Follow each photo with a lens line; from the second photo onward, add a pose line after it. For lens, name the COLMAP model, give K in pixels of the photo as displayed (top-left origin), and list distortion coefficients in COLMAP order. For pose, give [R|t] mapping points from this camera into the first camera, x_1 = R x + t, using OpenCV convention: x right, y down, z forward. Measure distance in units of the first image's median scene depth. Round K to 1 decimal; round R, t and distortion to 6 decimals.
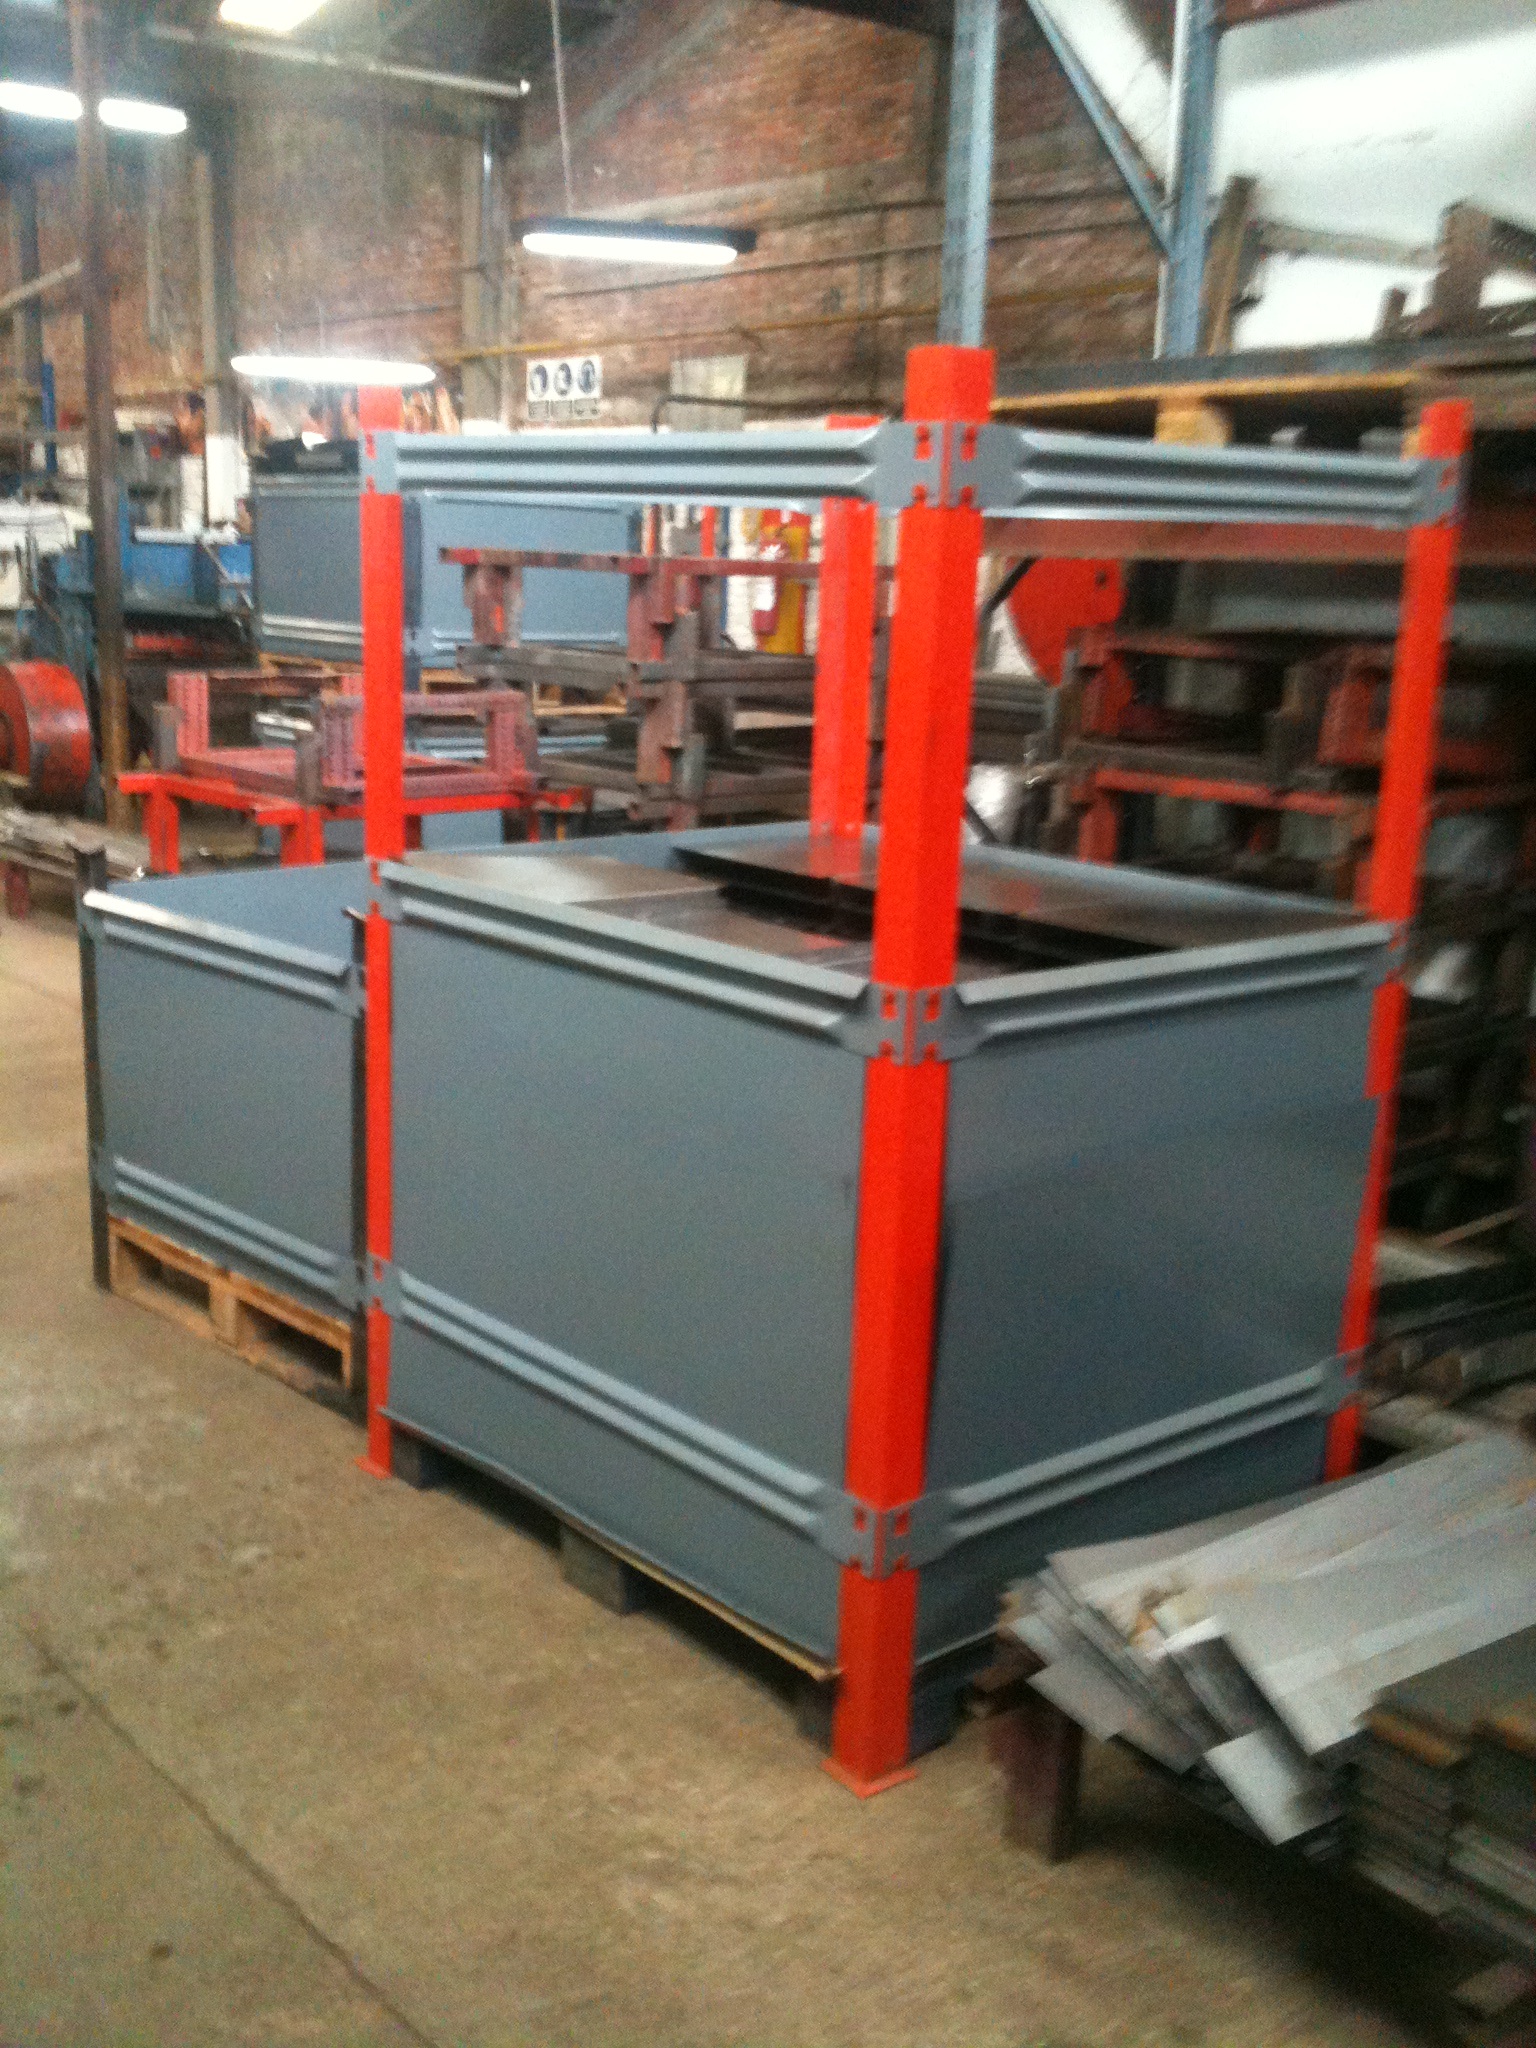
lens RADIAL K [[2105.3, 0, 768.0], [0, 2105.3, 1024.0], [0, 0, 1]] dist [0.091047, 0.003962]
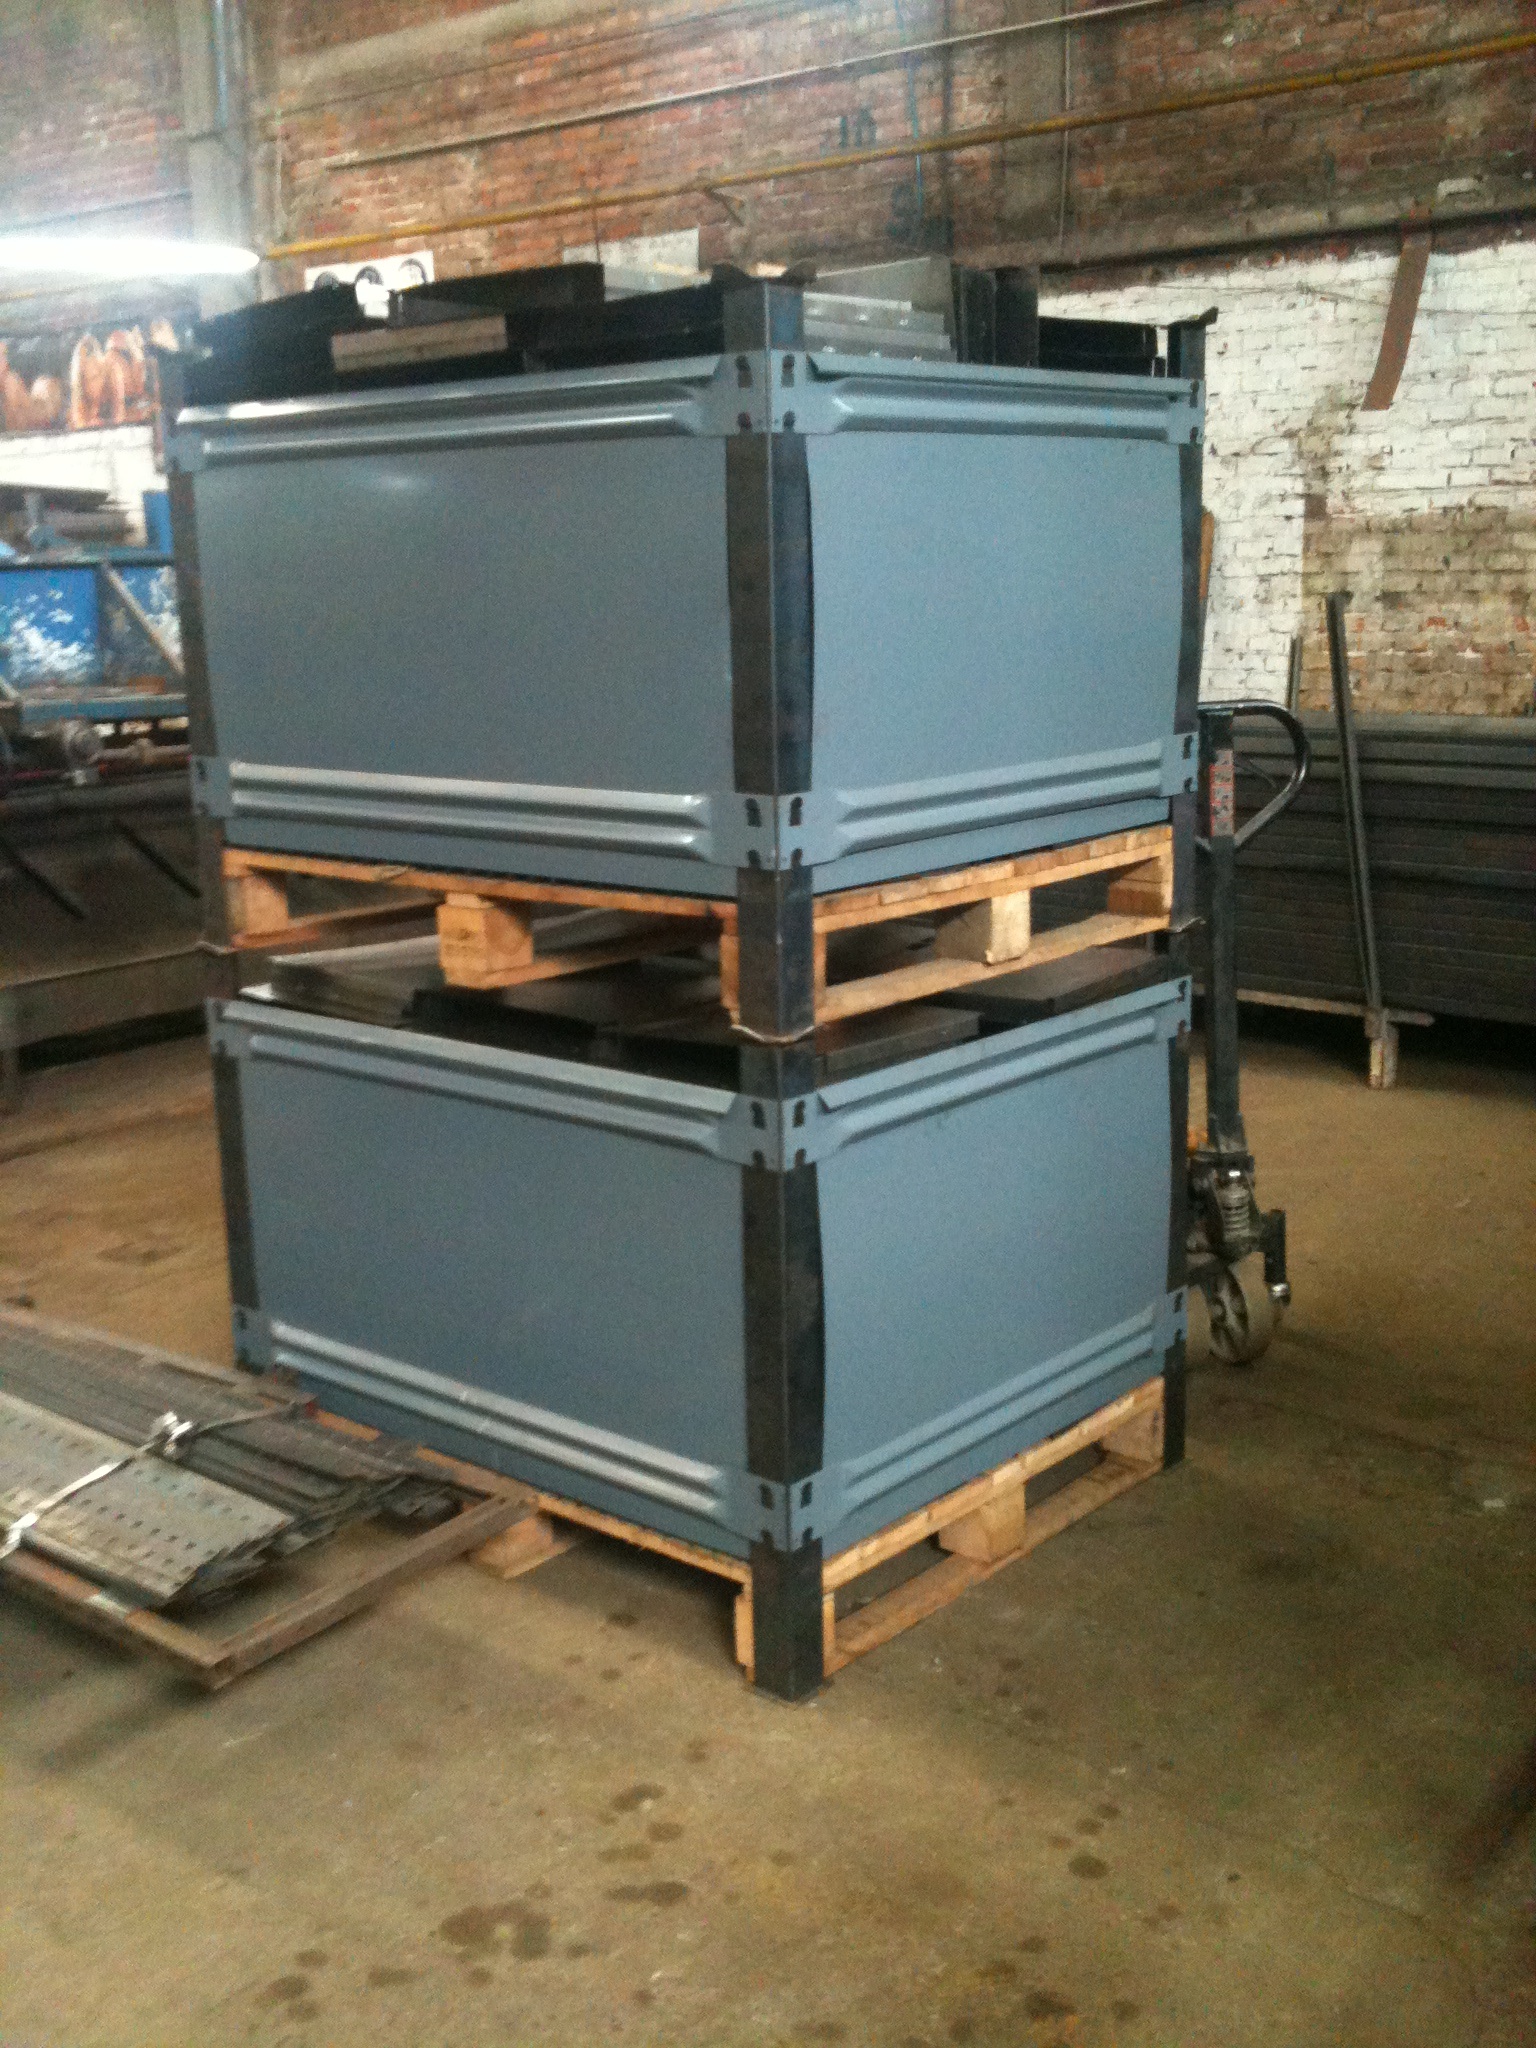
lens RADIAL K [[2097.6, 0, 768.0], [0, 2097.6, 1024.0], [0, 0, 1]] dist [0.003481, 0.009912]
pose [[0.976364, -0.107763, 0.187354, -0.137647], [0.105065, 0.994168, 0.024299, -0.090142], [-0.188880, -0.004040, 0.981992, 0.377344]]
